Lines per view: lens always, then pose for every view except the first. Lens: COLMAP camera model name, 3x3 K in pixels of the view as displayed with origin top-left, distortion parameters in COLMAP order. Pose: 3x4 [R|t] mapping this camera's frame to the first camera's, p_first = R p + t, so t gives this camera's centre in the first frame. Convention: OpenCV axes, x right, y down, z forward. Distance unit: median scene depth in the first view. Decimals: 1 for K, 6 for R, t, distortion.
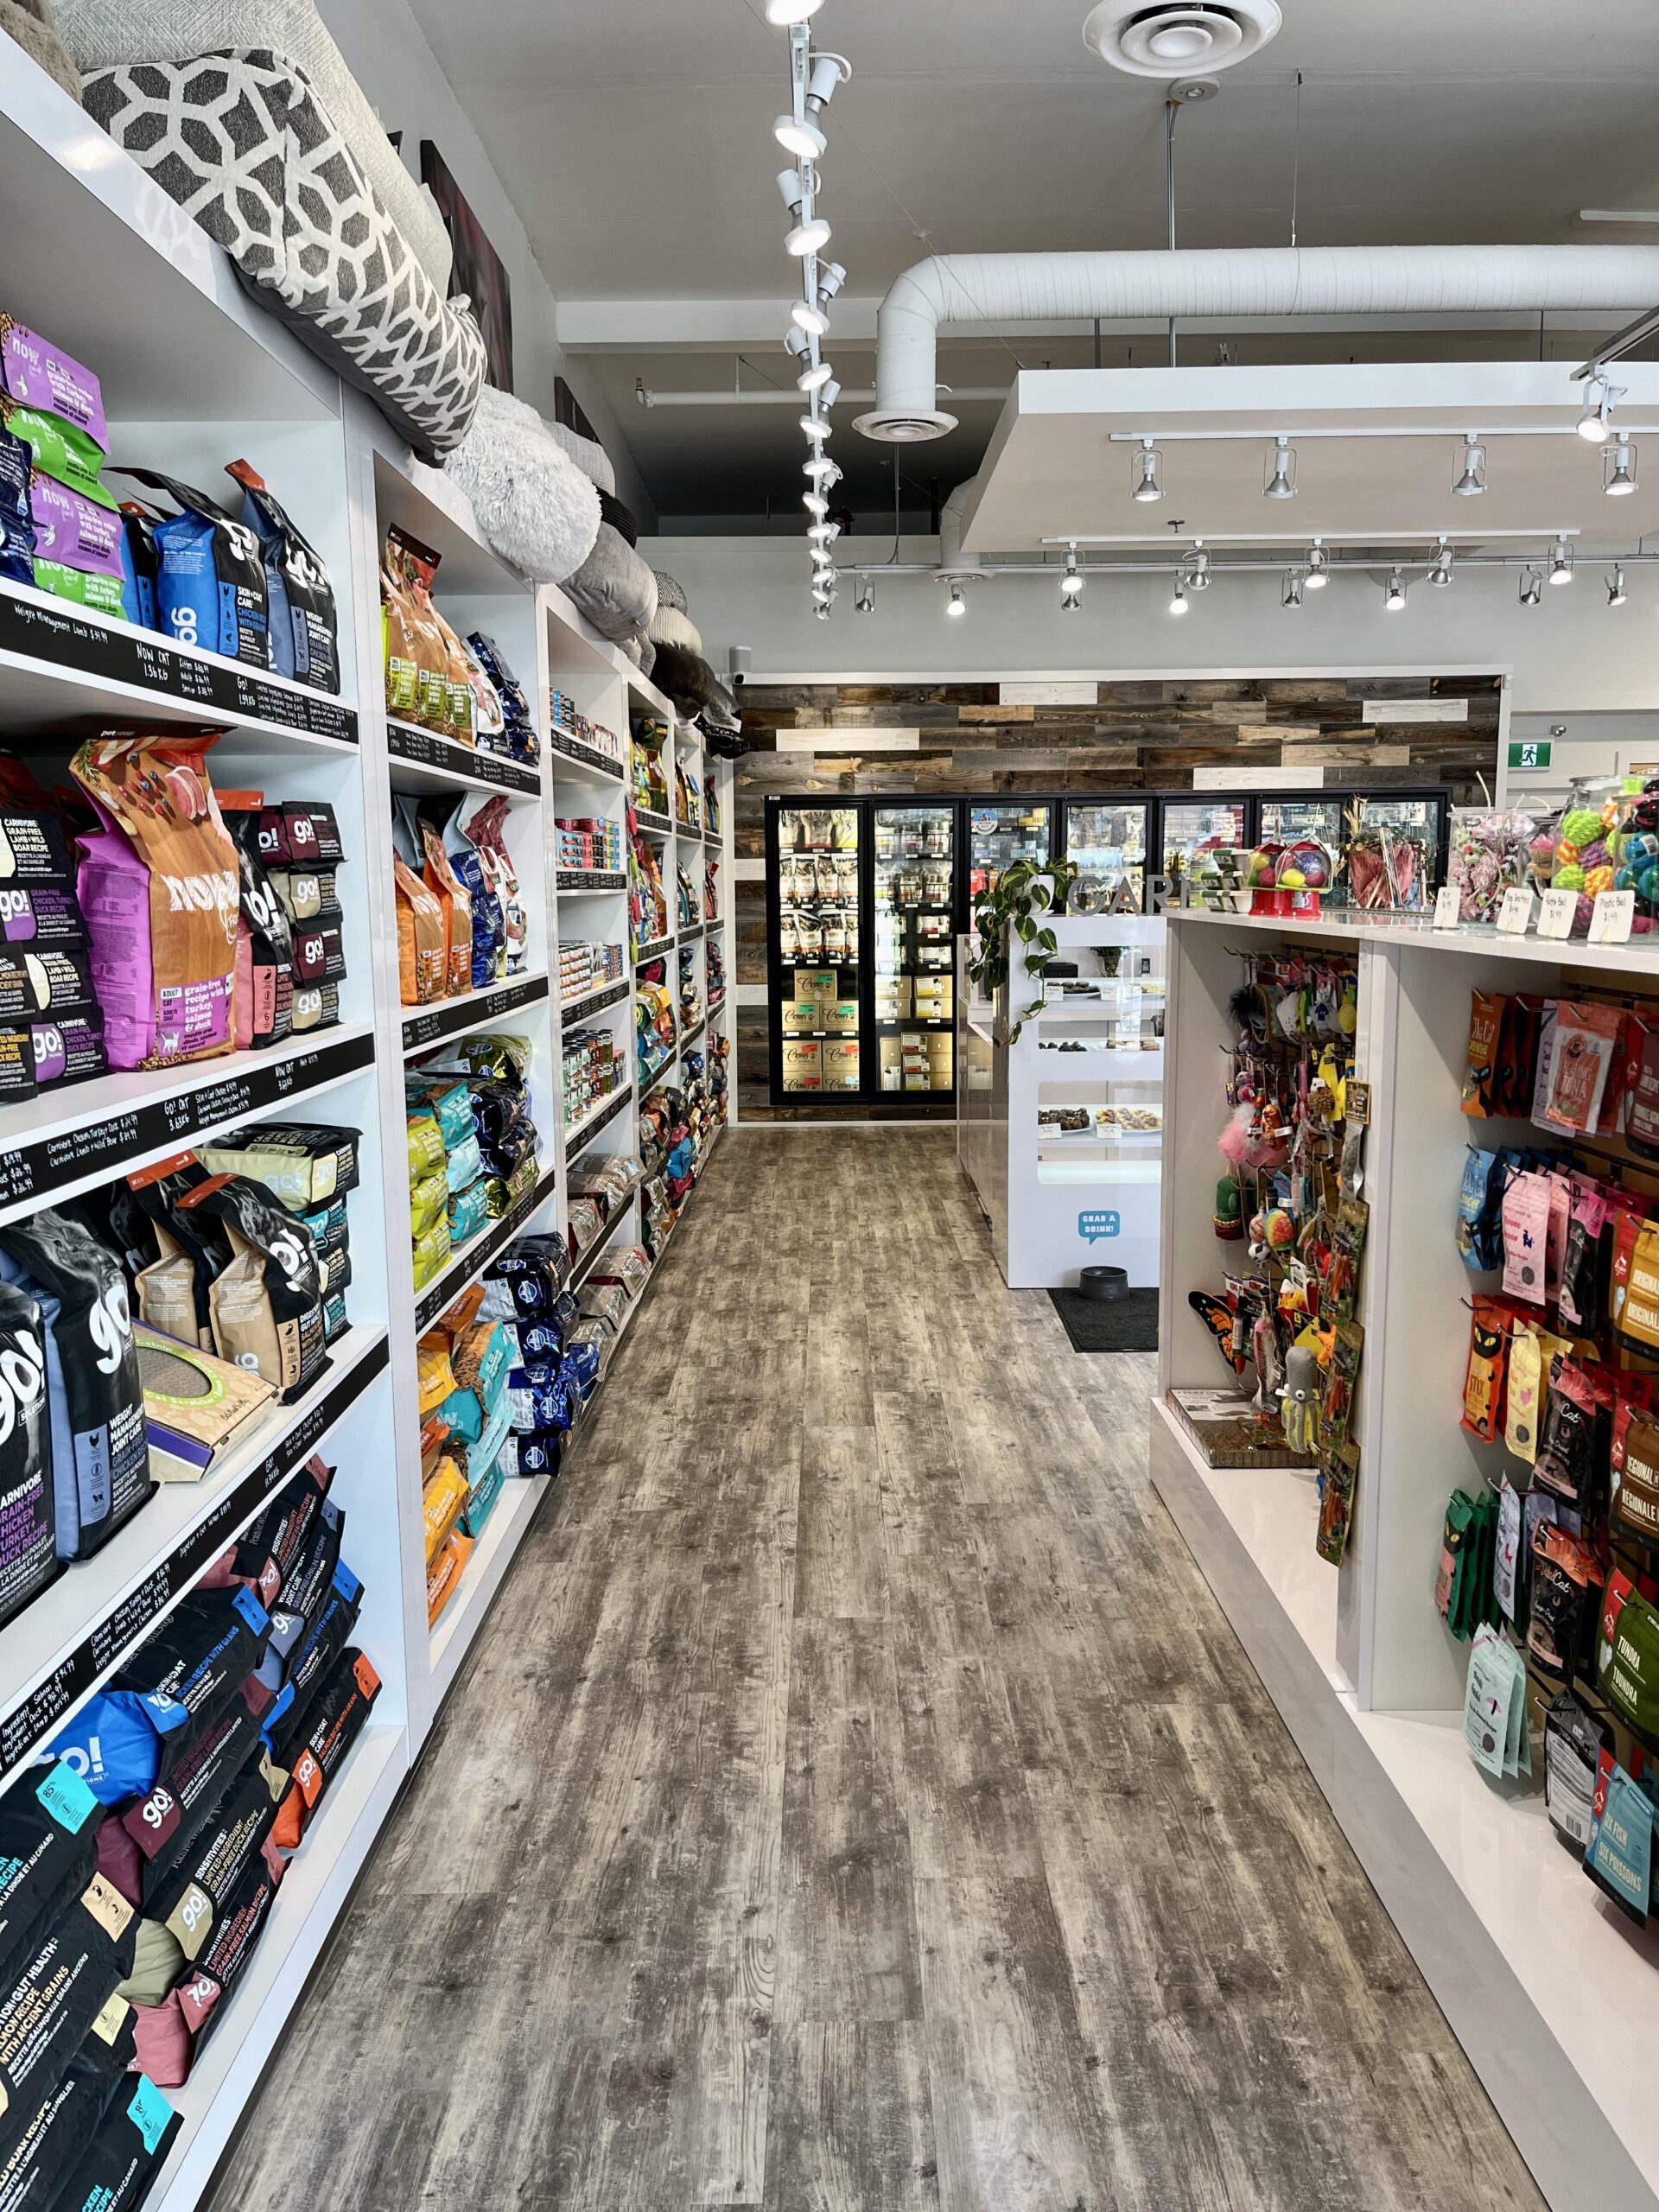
lens RADIAL K [[1663.5, 0, 827.6], [0, 1663.5, 1106.5], [0, 0, 1]] dist [0.025896, -0.033969]
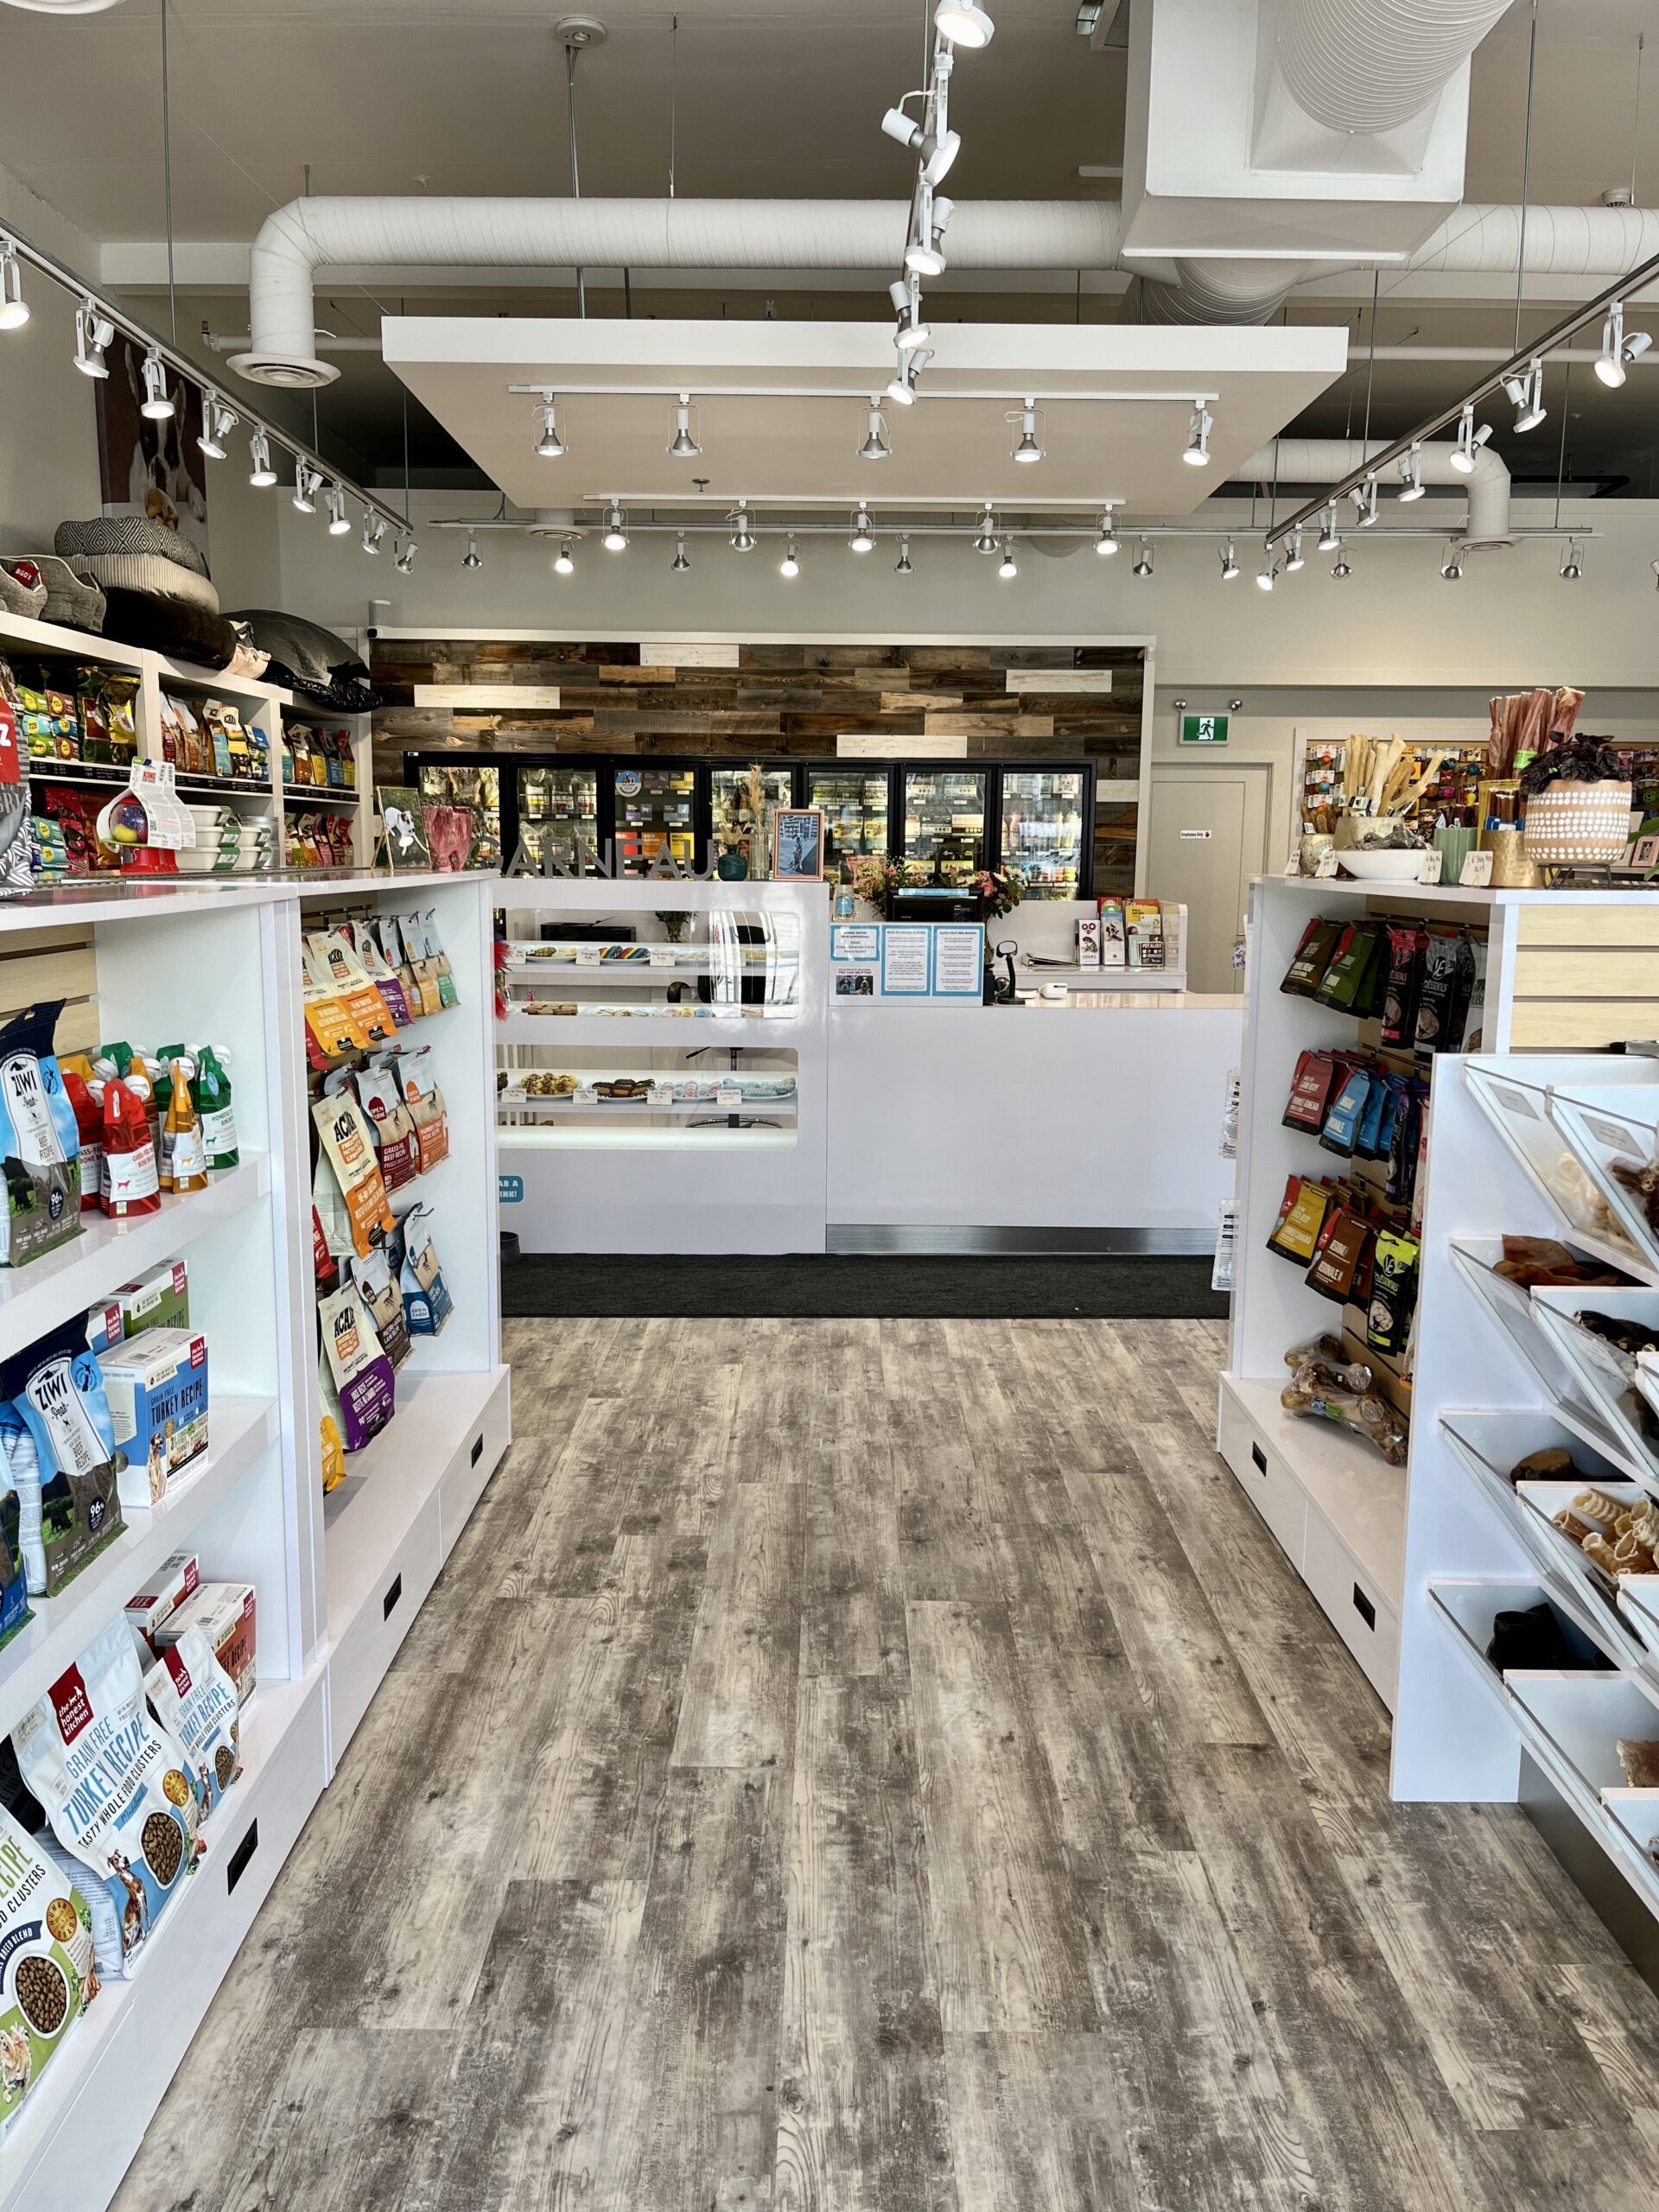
lens RADIAL K [[1663.5, 0, 839.0], [0, 1663.5, 1120.9], [0, 0, 1]] dist [0.025896, -0.033969]
pose [[0.999636, 0.025025, -0.010044, 0.237083], [-0.024711, 0.999235, 0.030310, -0.003414], [0.010795, -0.030051, 0.999490, 0.003568]]
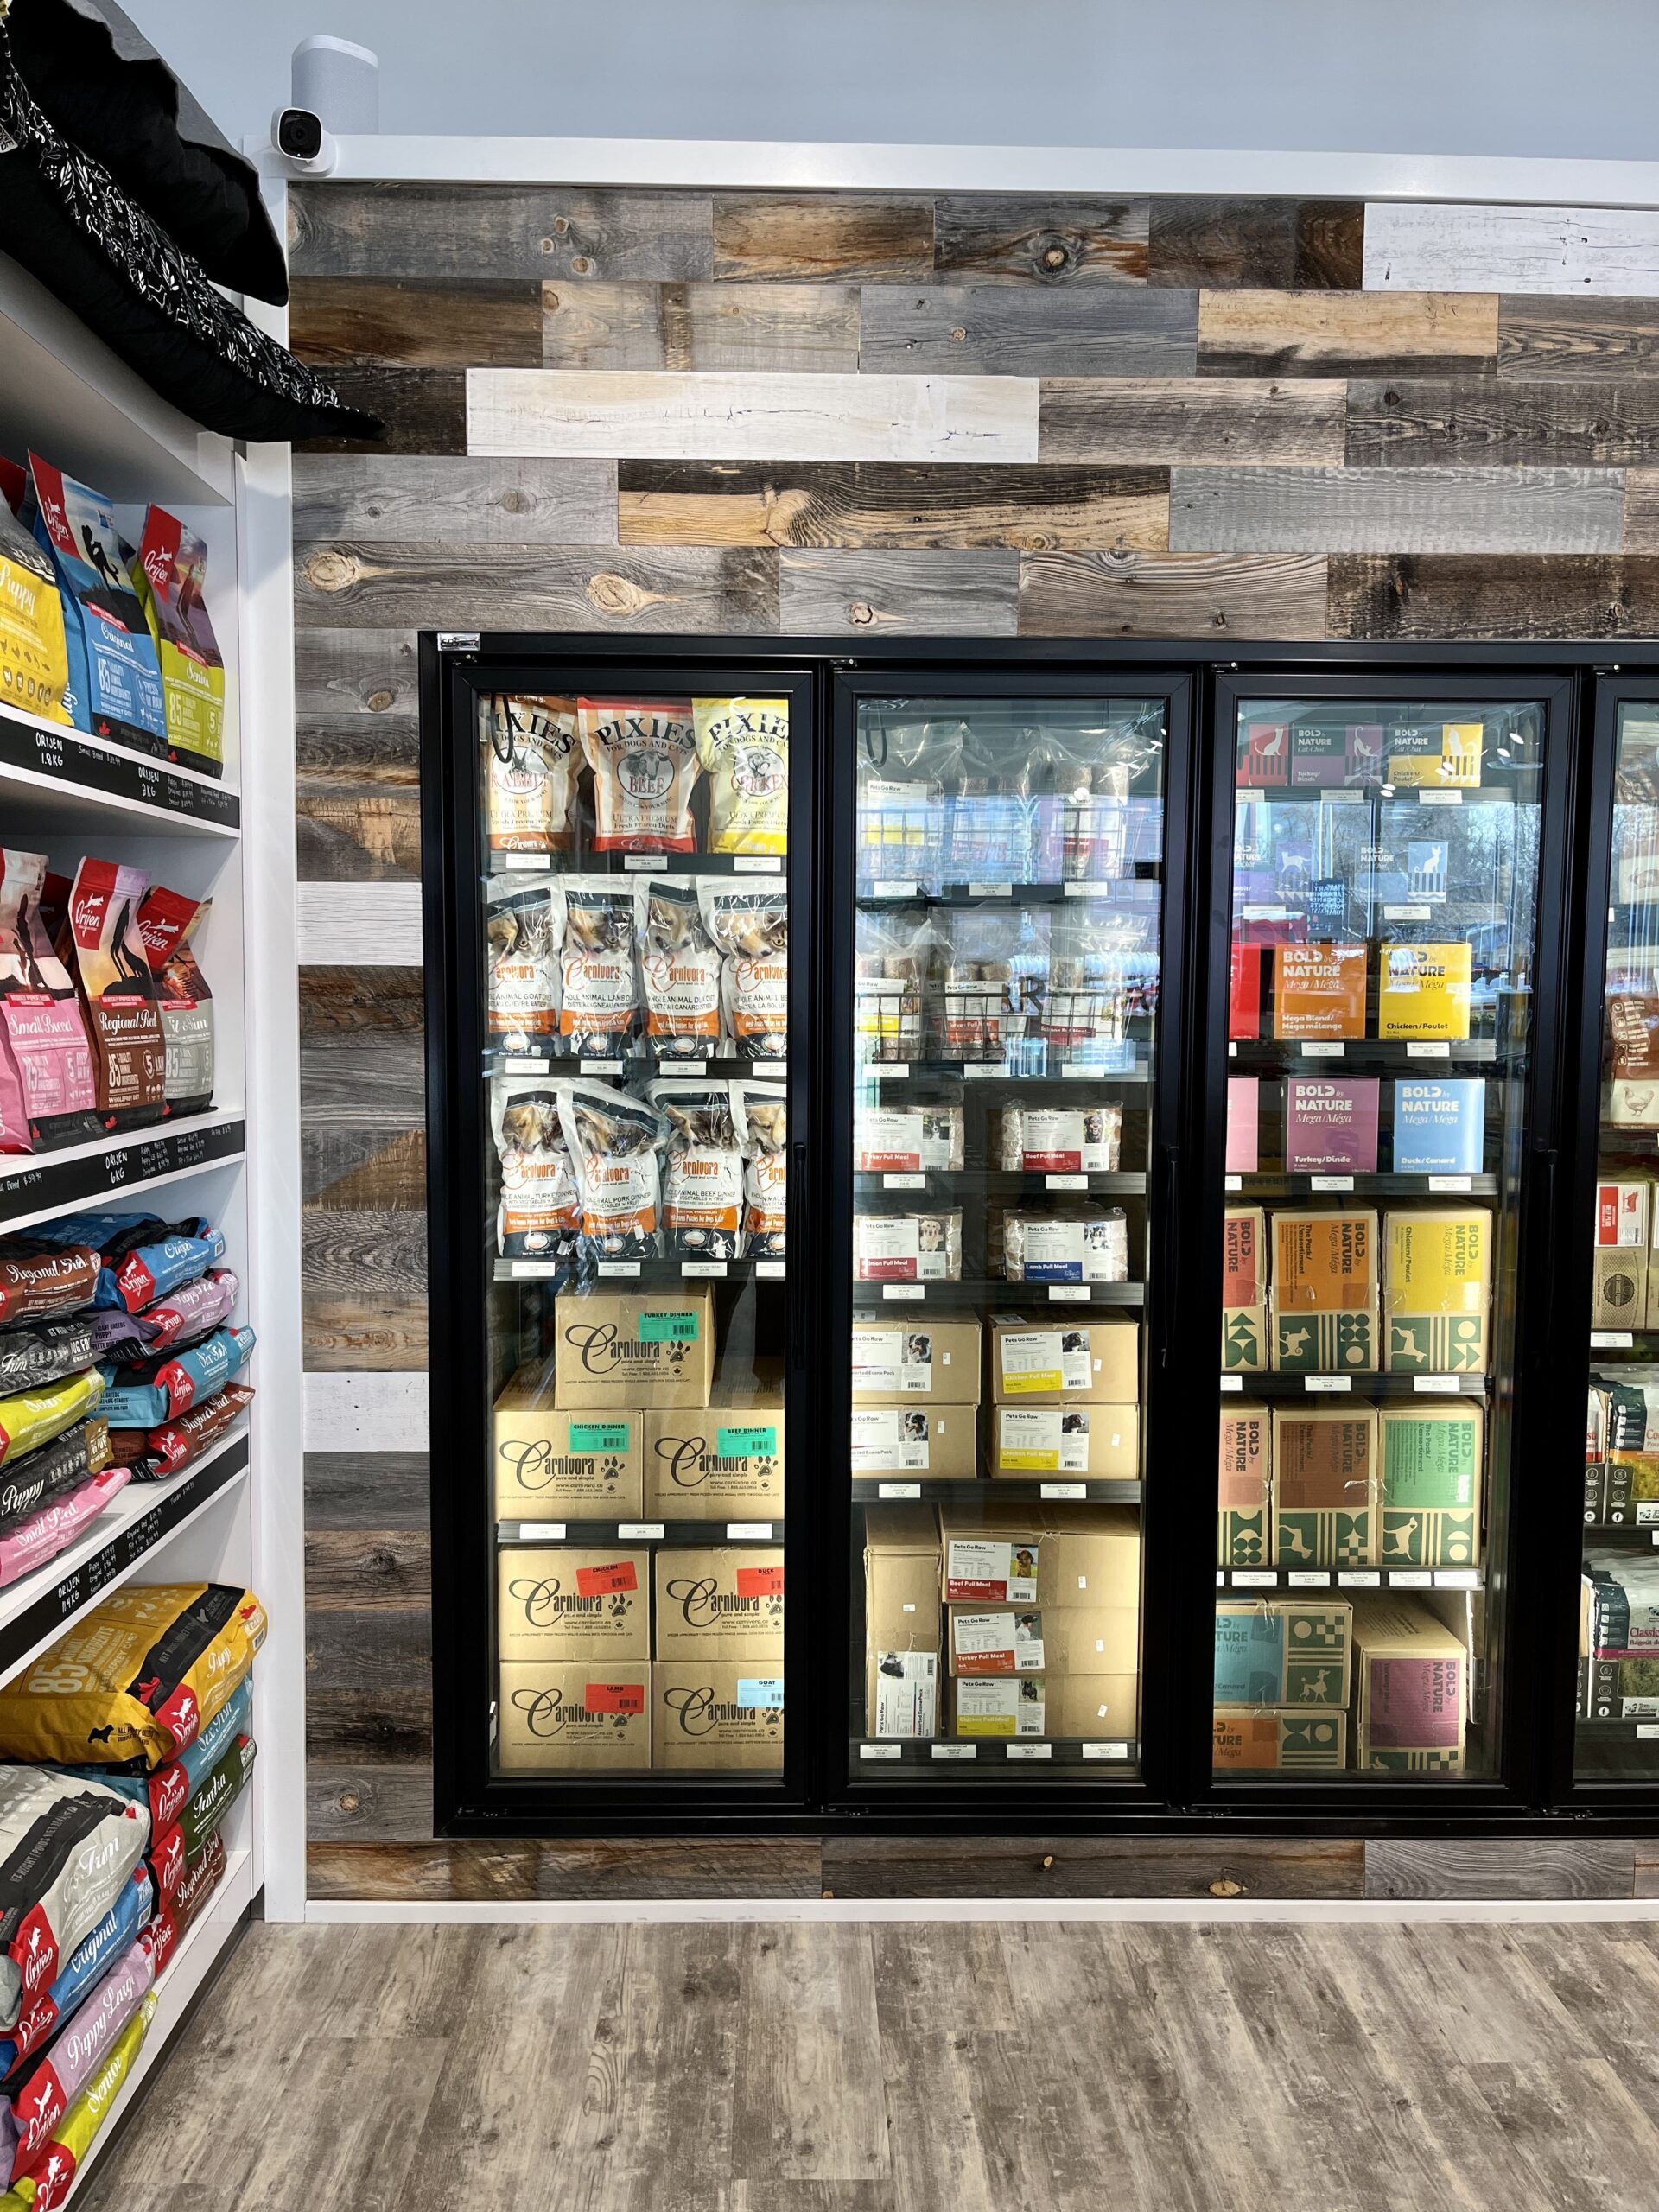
lens RADIAL K [[1663.5, 0, 822.1], [0, 1663.5, 1109.8], [0, 0, 1]] dist [0.025896, -0.033969]
pose [[0.999842, 0.017588, 0.002423, 0.023564], [-0.017422, 0.998226, -0.056933, -0.101734], [-0.003420, 0.056882, 0.998375, 0.753751]]
